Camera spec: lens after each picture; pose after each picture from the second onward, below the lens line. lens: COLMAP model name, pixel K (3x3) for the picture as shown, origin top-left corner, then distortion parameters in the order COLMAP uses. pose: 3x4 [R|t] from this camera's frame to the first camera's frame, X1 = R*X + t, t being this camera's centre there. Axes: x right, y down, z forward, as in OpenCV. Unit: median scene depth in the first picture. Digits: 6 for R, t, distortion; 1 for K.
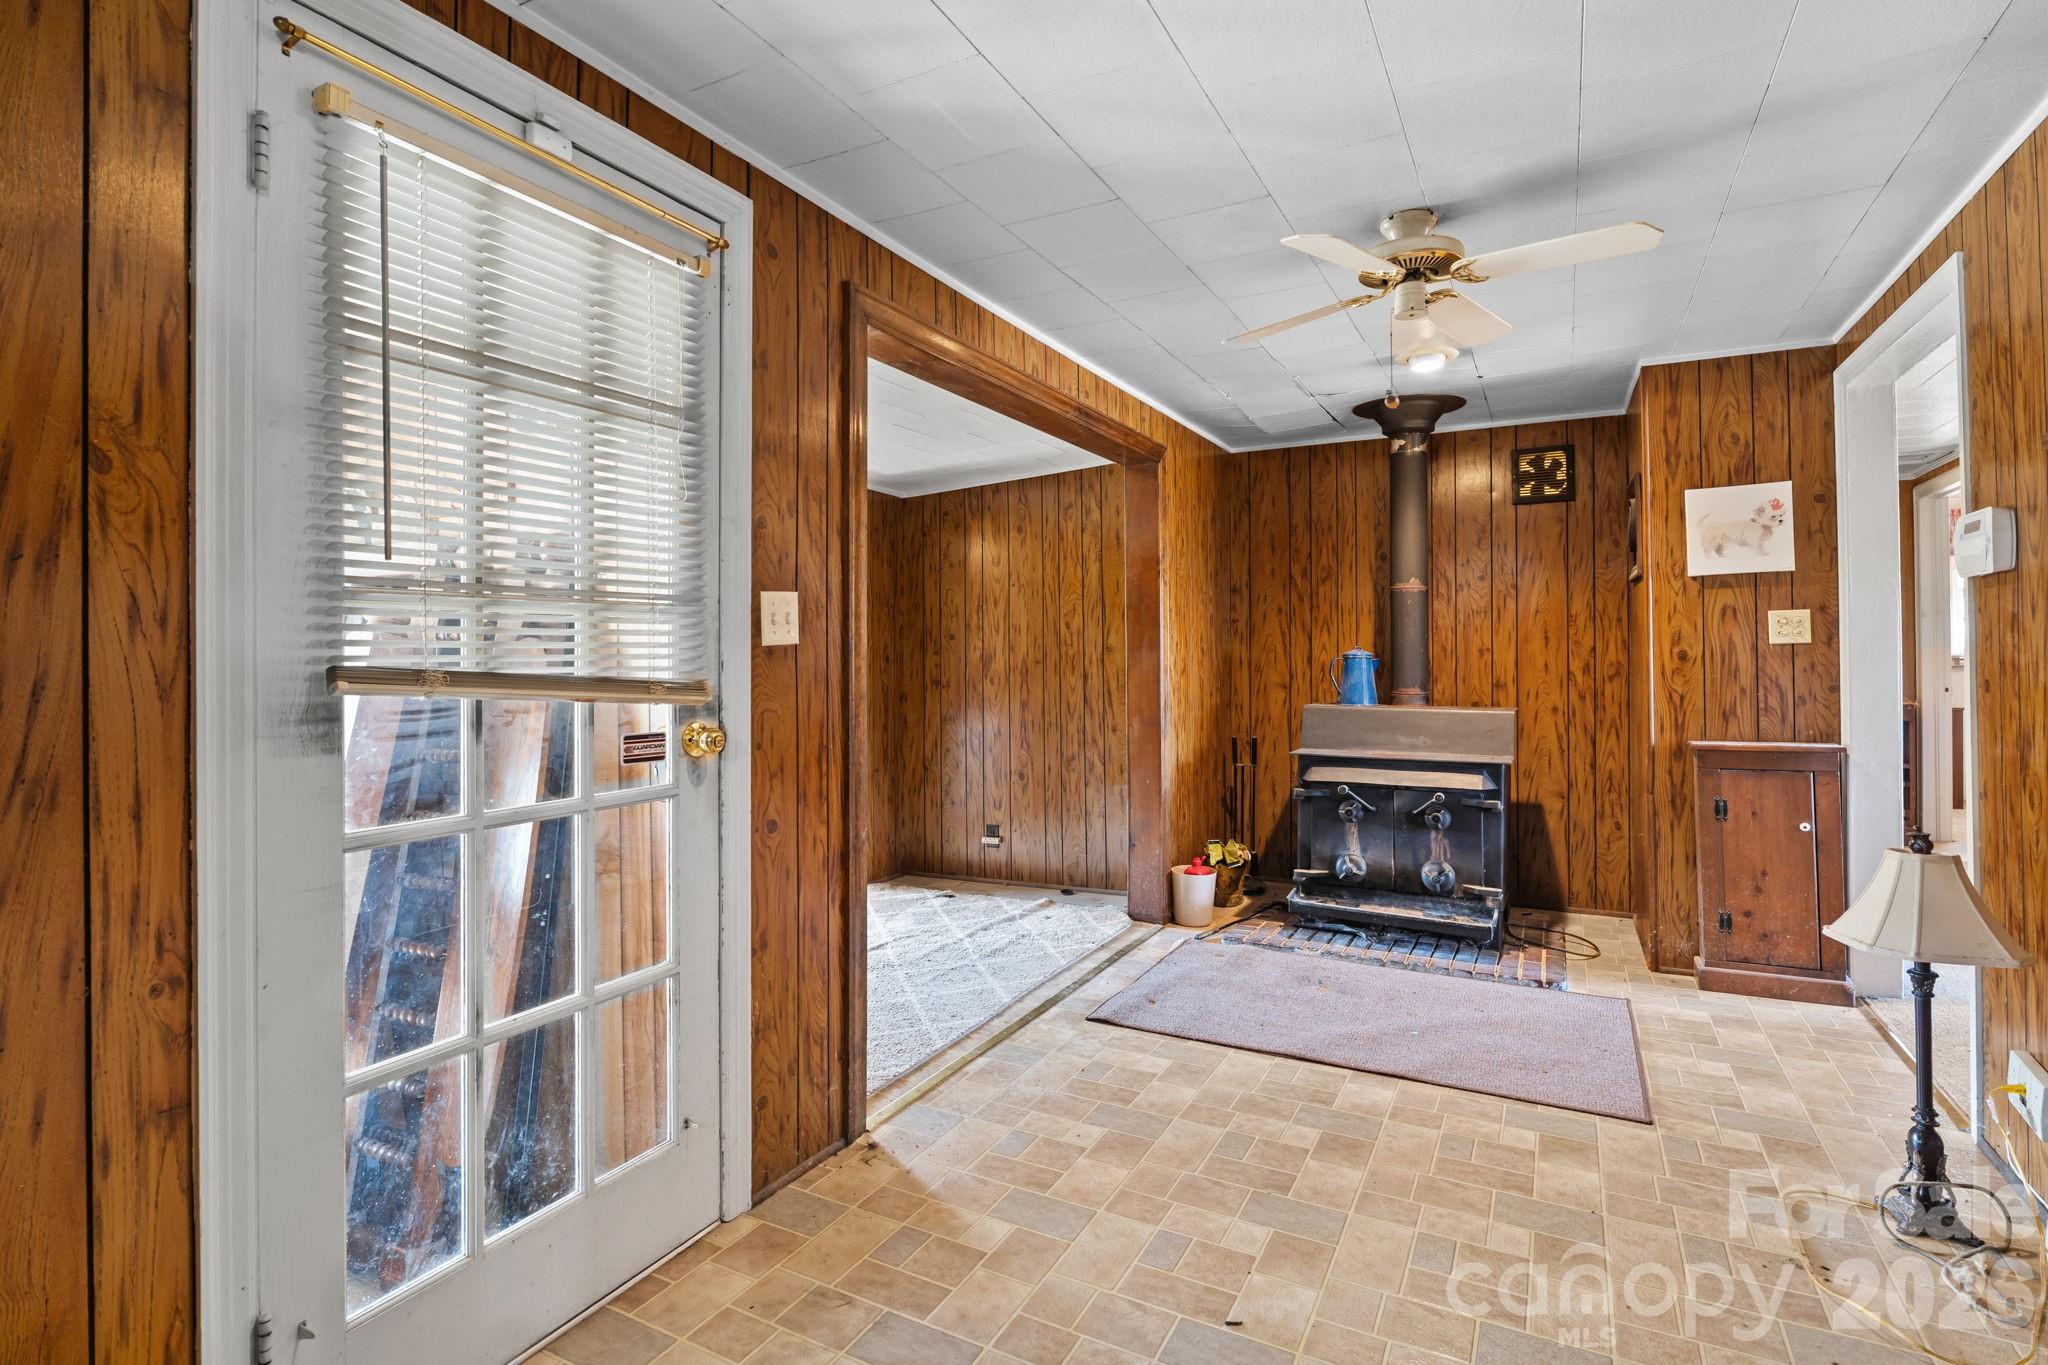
lens RADIAL K [[944.8, 0, 1025.7], [0, 944.8, 661.2], [0, 0, 1]] dist [-0.005712, -0.000969]
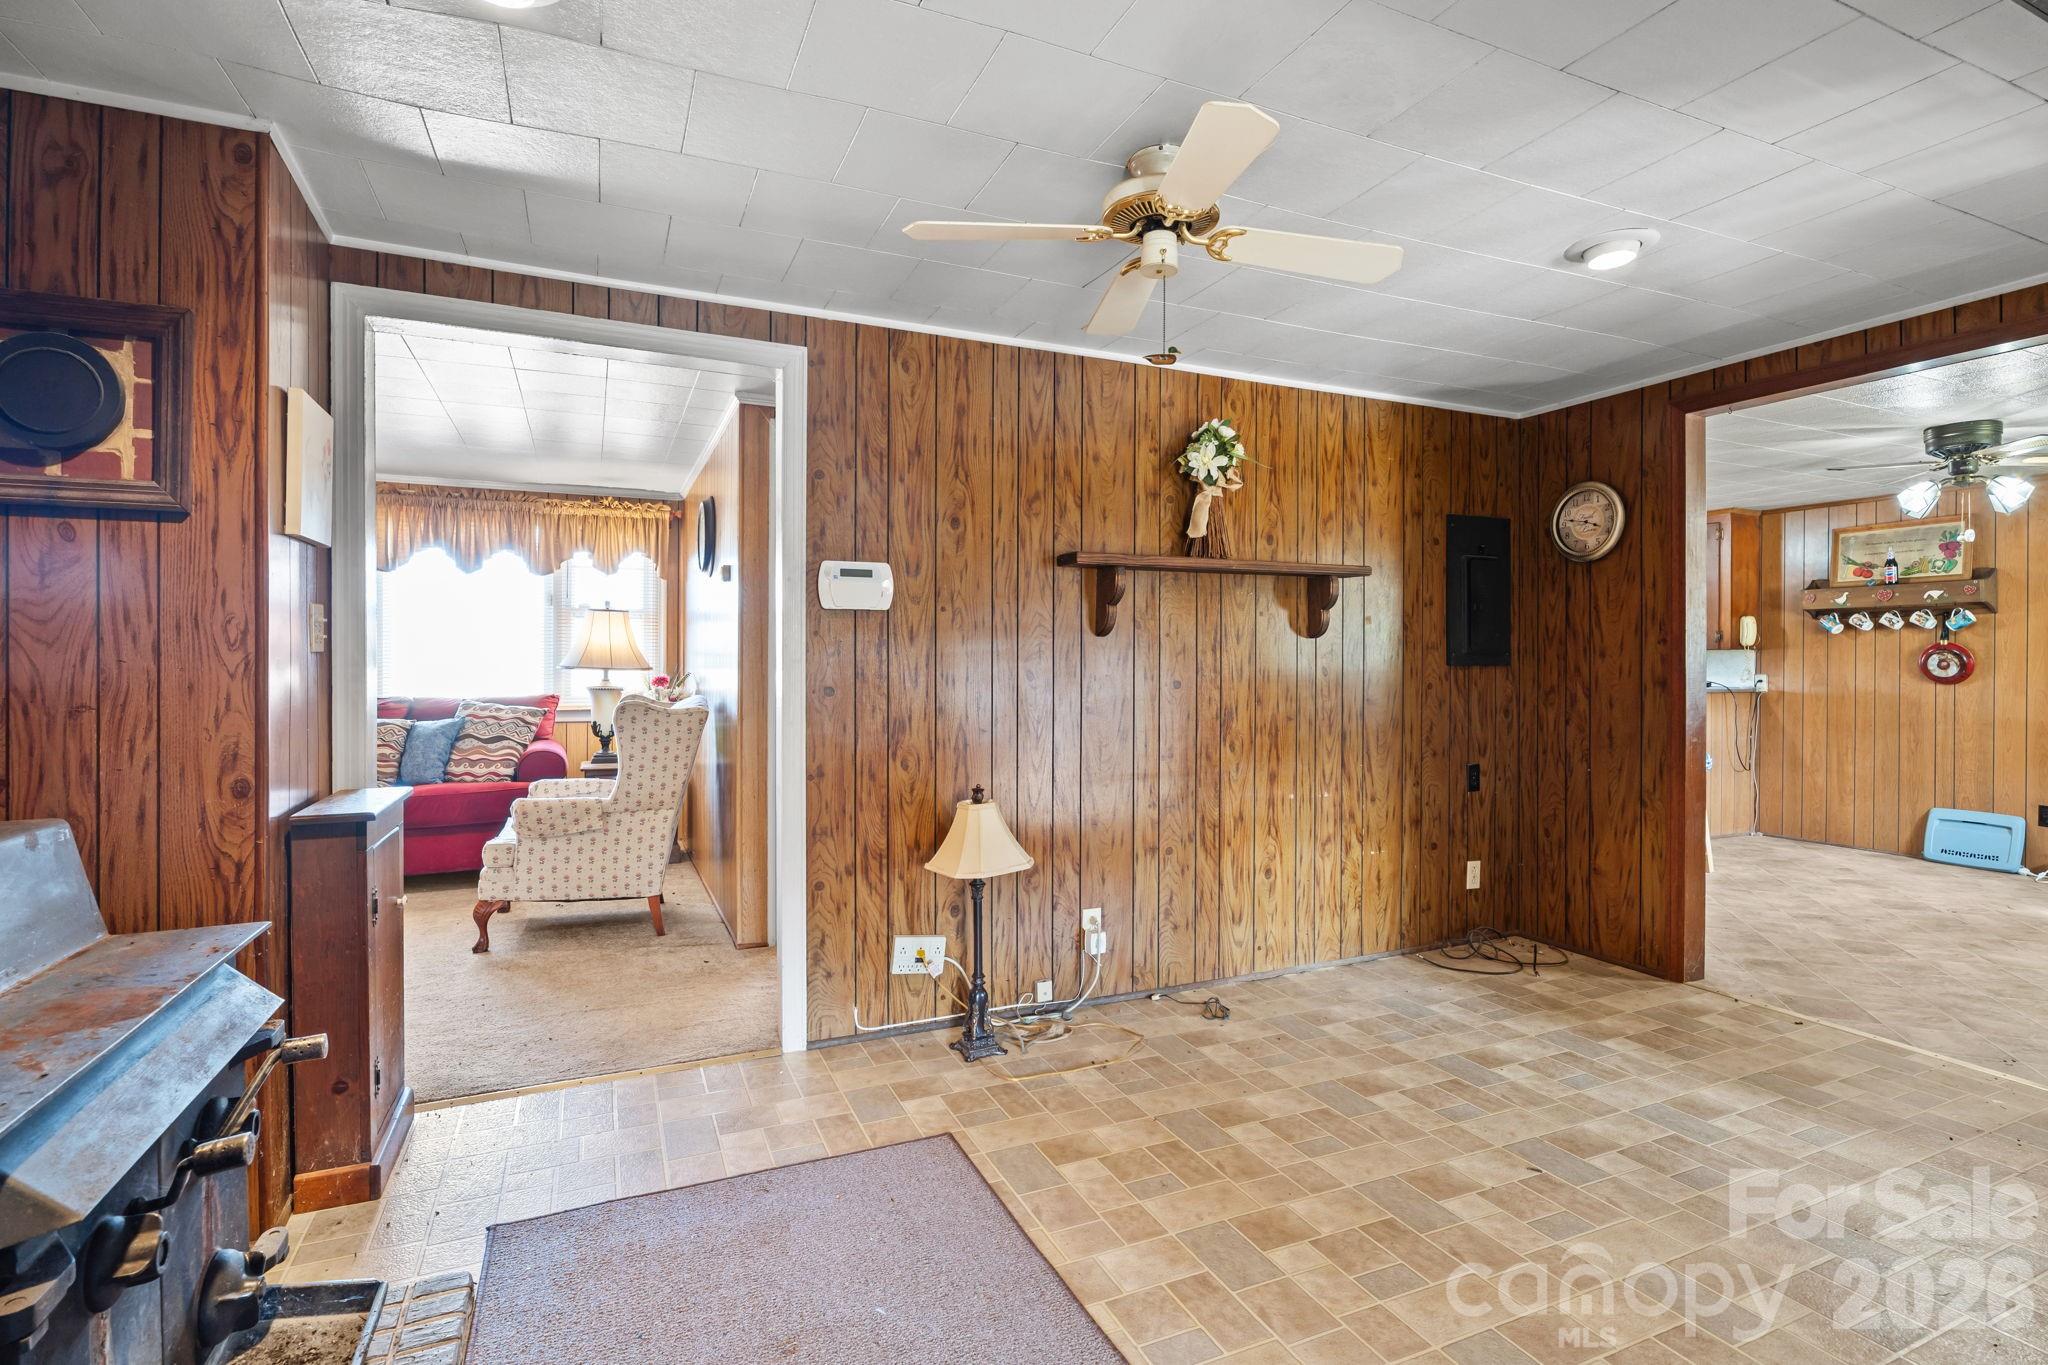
lens RADIAL K [[944.8, 0, 1098.4], [0, 944.8, 675.4], [0, 0, 1]] dist [-0.005712, -0.000969]
pose [[-0.811078, -0.004627, 0.584920, -0.035404], [0.002211, 0.999937, 0.010976, 0.003560], [-0.584934, 0.010195, -0.811017, 1.780581]]
